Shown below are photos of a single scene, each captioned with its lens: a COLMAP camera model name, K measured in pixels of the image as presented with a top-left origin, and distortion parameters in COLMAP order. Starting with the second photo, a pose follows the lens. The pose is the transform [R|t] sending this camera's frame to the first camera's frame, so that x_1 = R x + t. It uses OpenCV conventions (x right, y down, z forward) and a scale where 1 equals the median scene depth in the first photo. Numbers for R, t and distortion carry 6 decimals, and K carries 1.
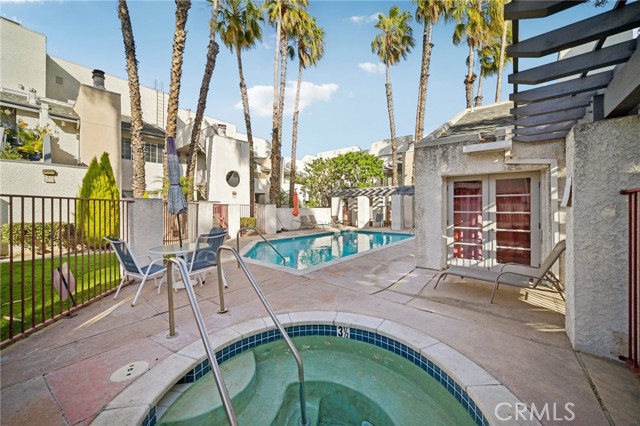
lens RADIAL K [[232.8, 0, 318.7], [0, 232.8, 209.7], [0, 0, 1]] dist [-0.000665, -0.000064]
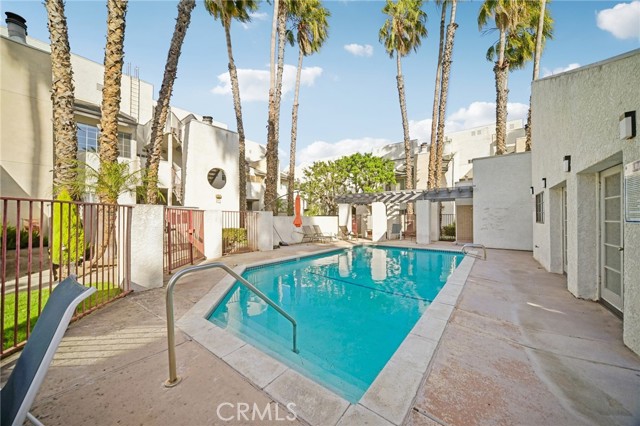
lens RADIAL K [[209.2, 0, 309.9], [0, 209.2, 218.4], [0, 0, 1]] dist [0.000090, -0.000025]
pose [[0.999981, 0.002427, 0.005583, -0.052223], [-0.002407, 0.999991, -0.003535, 0.001422], [-0.005592, 0.003522, 0.999978, 0.254286]]
